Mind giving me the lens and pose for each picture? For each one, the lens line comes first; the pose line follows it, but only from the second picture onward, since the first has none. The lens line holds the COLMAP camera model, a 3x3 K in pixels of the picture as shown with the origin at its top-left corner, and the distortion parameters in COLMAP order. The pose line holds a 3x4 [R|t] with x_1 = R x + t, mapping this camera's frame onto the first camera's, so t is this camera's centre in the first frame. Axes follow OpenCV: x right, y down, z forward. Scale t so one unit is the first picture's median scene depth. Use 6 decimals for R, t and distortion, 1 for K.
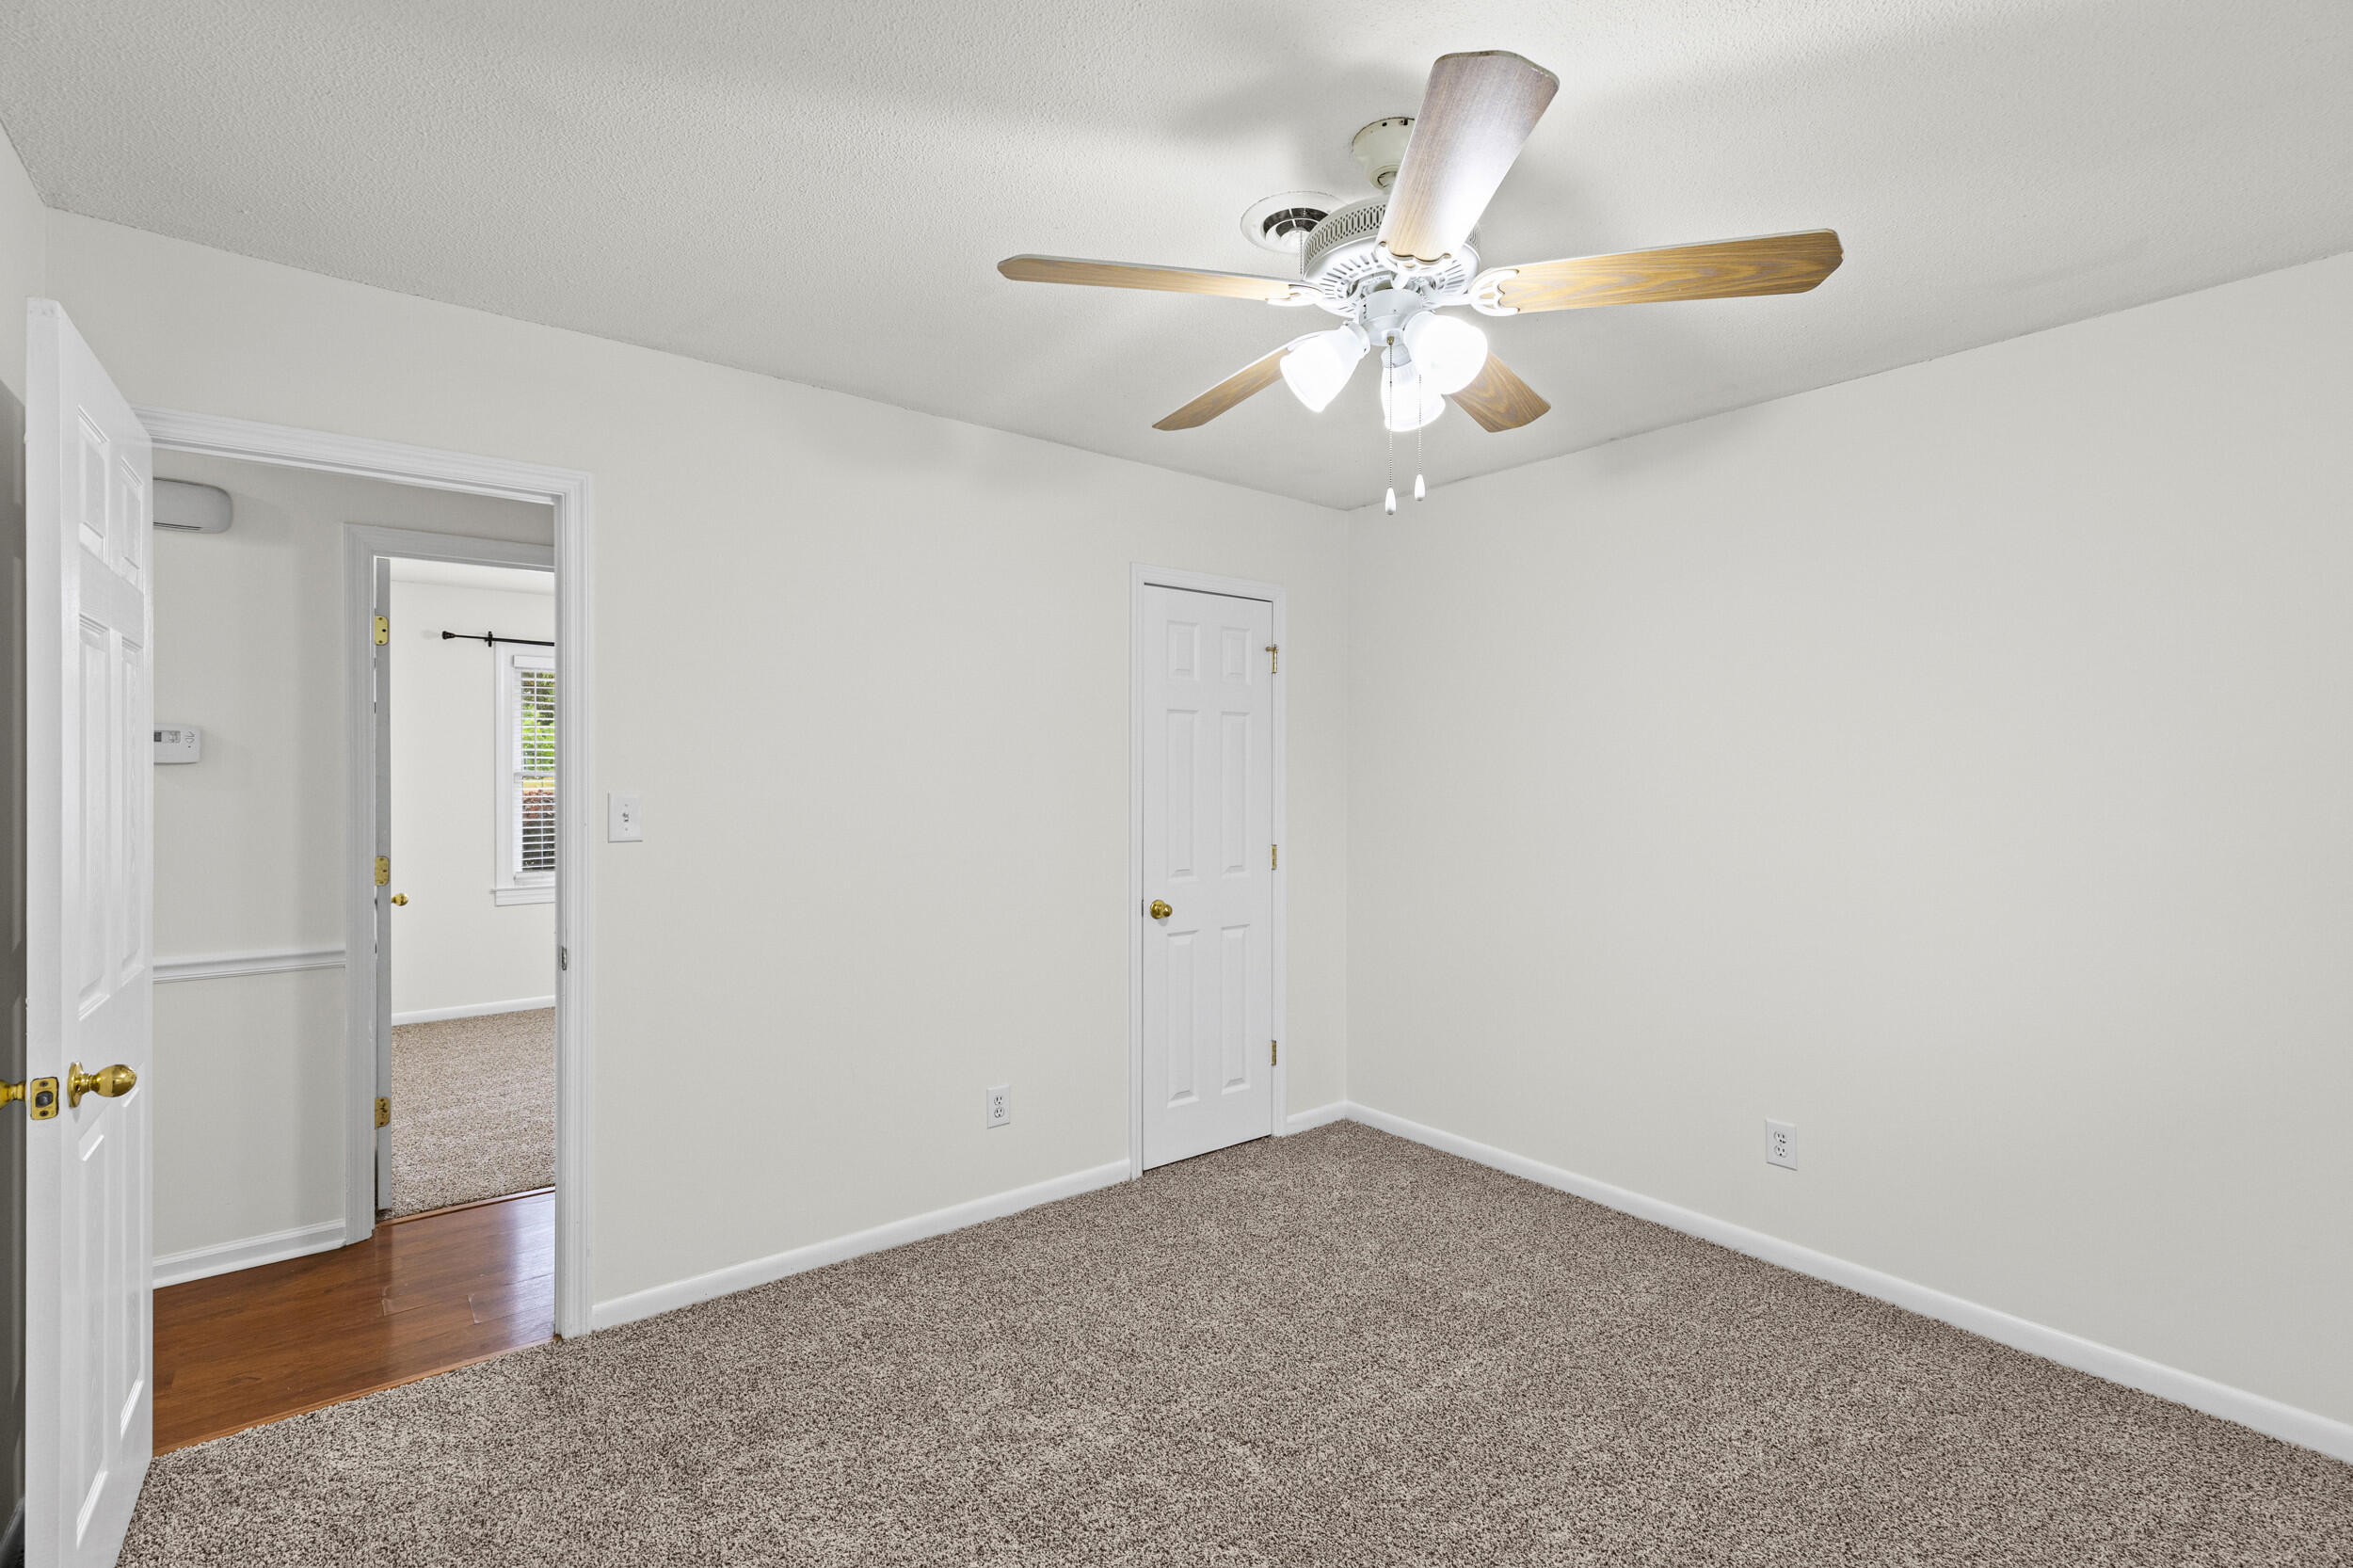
lens RADIAL K [[1059.0, 0, 1168.9], [0, 1059.0, 787.6], [0, 0, 1]] dist [0.003110, -0.000215]
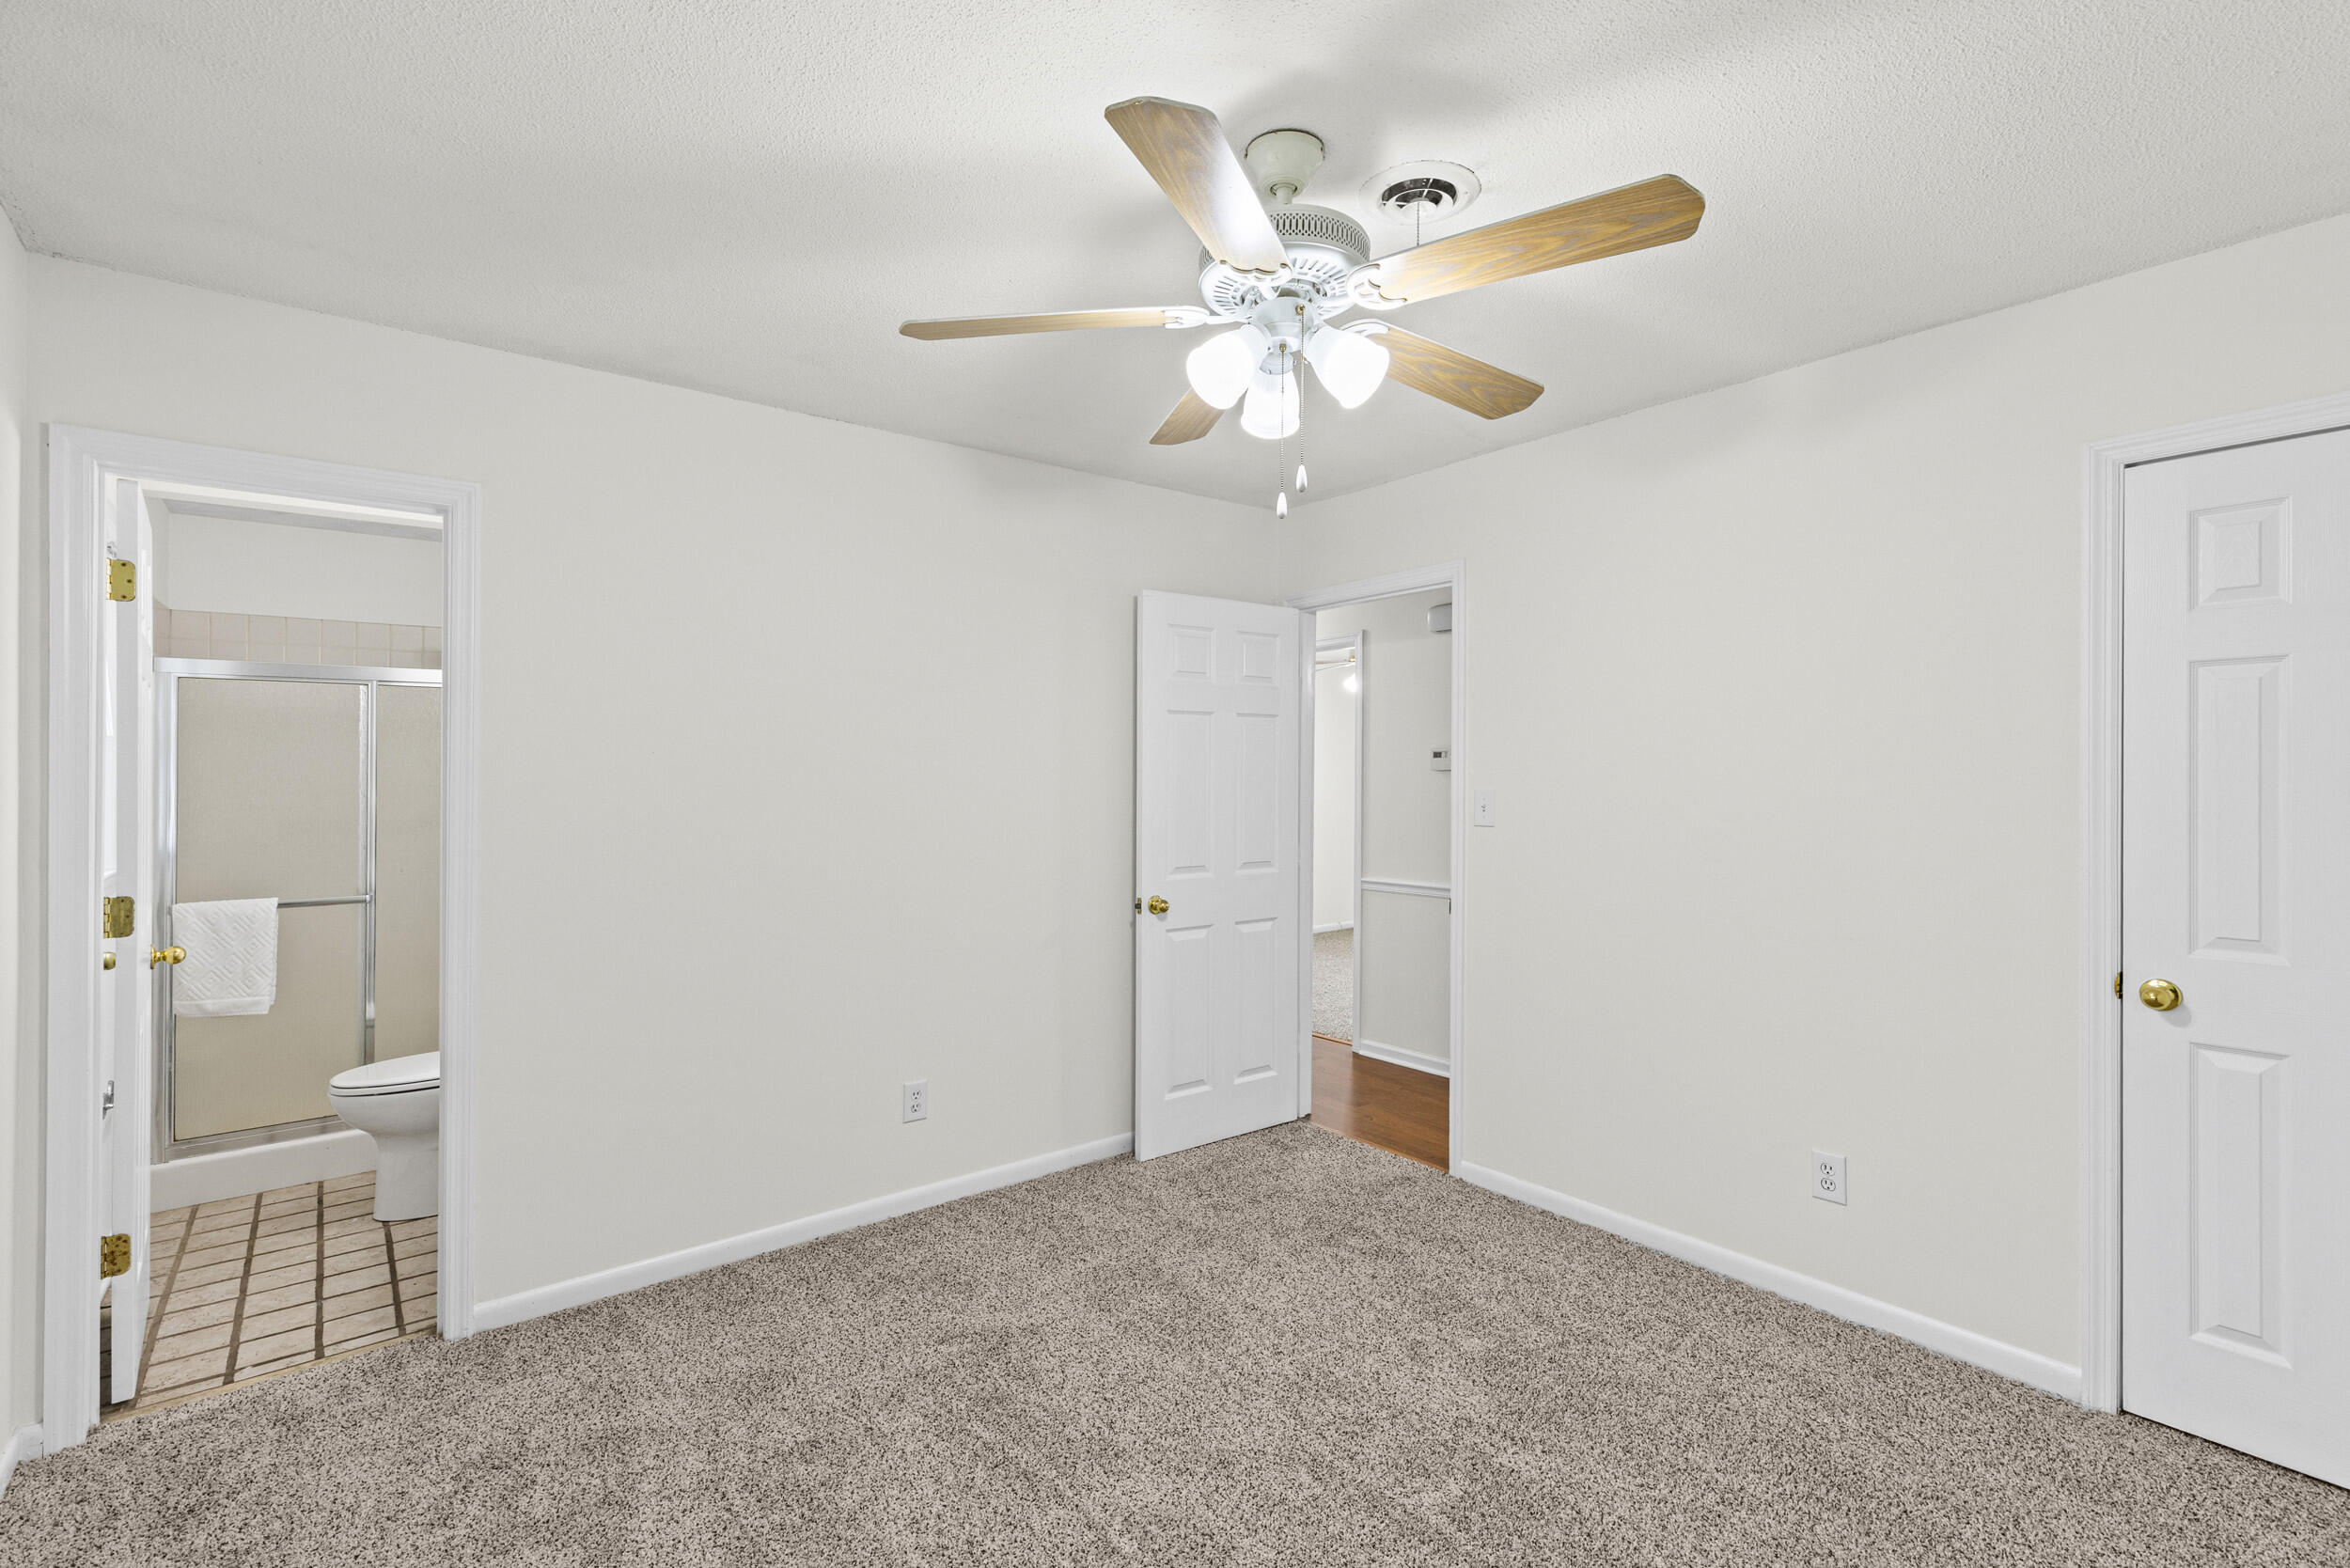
lens RADIAL K [[1057.7, 0, 1174.8], [0, 1057.7, 777.7], [0, 0, 1]] dist [0.003110, -0.000215]
pose [[0.006893, -0.001640, -0.999975, 0.745664], [-0.007489, 0.999971, -0.001691, -0.004882], [0.999948, 0.007501, 0.006880, 0.546035]]
